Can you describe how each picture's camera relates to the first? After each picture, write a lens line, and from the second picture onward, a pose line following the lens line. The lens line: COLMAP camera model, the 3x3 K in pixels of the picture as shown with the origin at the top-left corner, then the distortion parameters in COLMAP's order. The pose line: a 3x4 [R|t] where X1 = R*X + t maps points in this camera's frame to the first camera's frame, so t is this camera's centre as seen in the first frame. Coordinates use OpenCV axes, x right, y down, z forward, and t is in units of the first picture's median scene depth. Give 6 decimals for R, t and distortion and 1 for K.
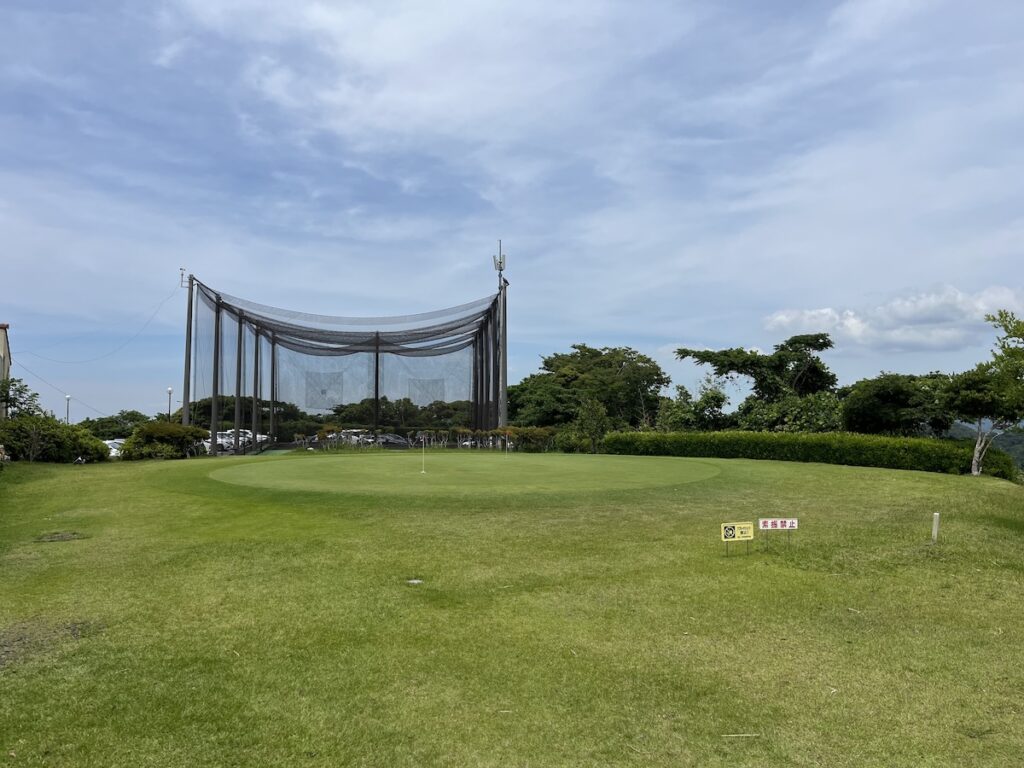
lens RADIAL K [[764.7, 0, 516.7], [0, 764.7, 379.3], [0, 0, 1]] dist [0.013496, 0.001021]
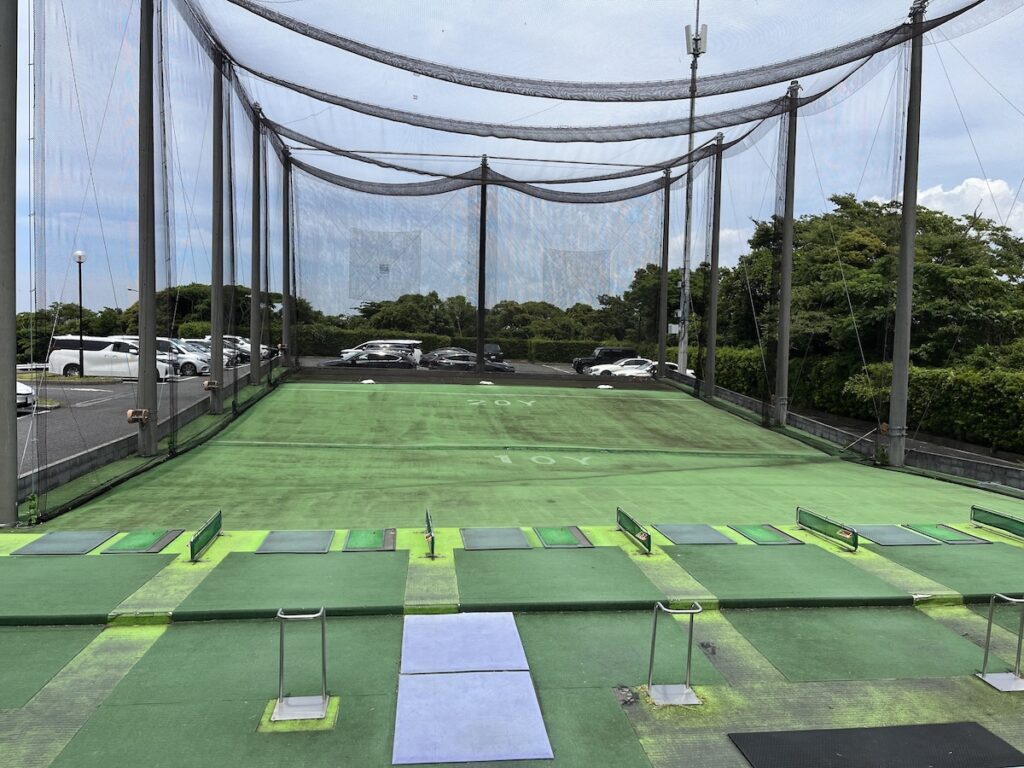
lens RADIAL K [[764.7, 0, 510.2], [0, 764.7, 388.1], [0, 0, 1]] dist [0.013496, 0.001021]
pose [[0.999695, 0.022550, 0.010065, -0.131898], [-0.023664, 0.991308, 0.129416, 0.021243], [-0.007059, -0.129615, 0.991539, 0.368064]]
